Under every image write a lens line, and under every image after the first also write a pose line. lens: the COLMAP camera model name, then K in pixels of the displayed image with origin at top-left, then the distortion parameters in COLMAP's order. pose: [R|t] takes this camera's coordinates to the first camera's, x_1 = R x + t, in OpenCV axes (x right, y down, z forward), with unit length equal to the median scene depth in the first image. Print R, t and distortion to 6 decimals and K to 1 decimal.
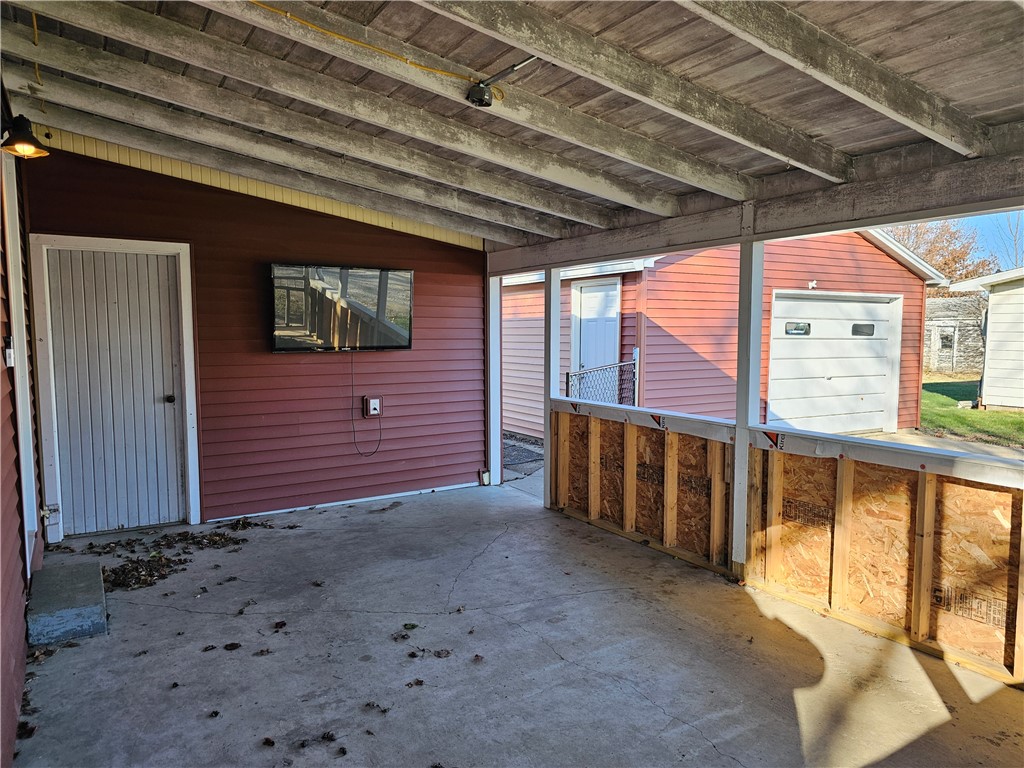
lens RADIAL K [[696.6, 0, 512.0], [0, 696.6, 384.0], [0, 0, 1]] dist [0.051790, -0.002191]
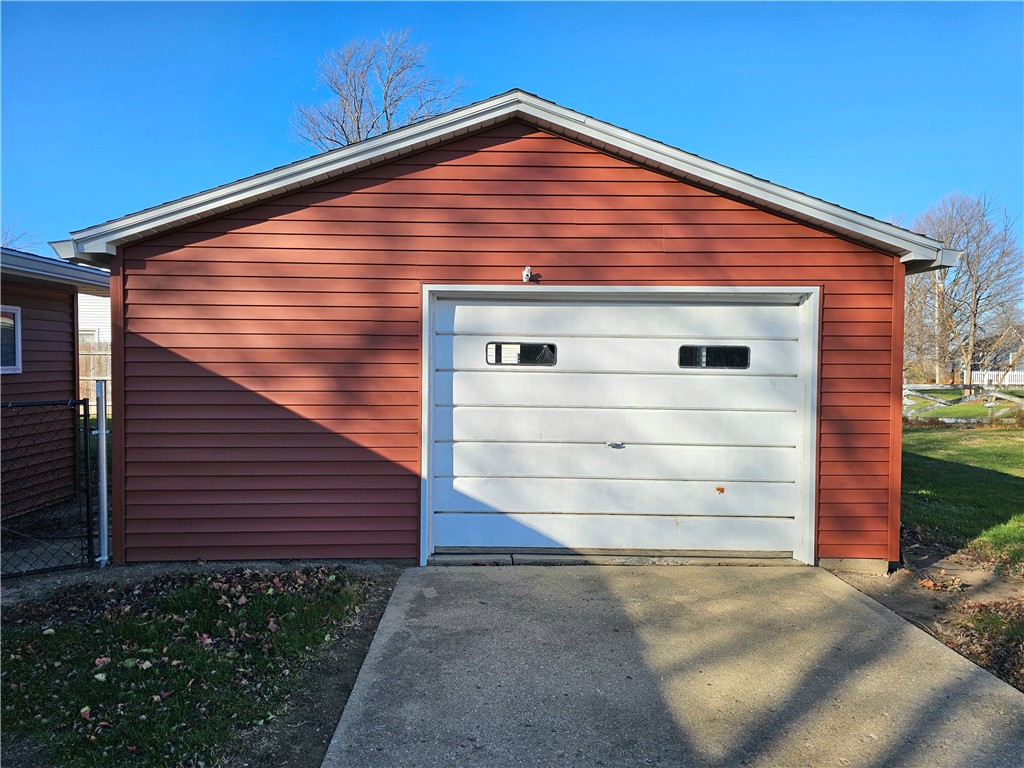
lens RADIAL K [[696.6, 0, 512.0], [0, 696.6, 384.0], [0, 0, 1]] dist [0.051790, -0.002191]
pose [[0.858273, 0.023971, -0.512633, 0.642677], [-0.044801, 0.998595, -0.028312, -0.035604], [0.511234, 0.047266, 0.858141, 0.484943]]
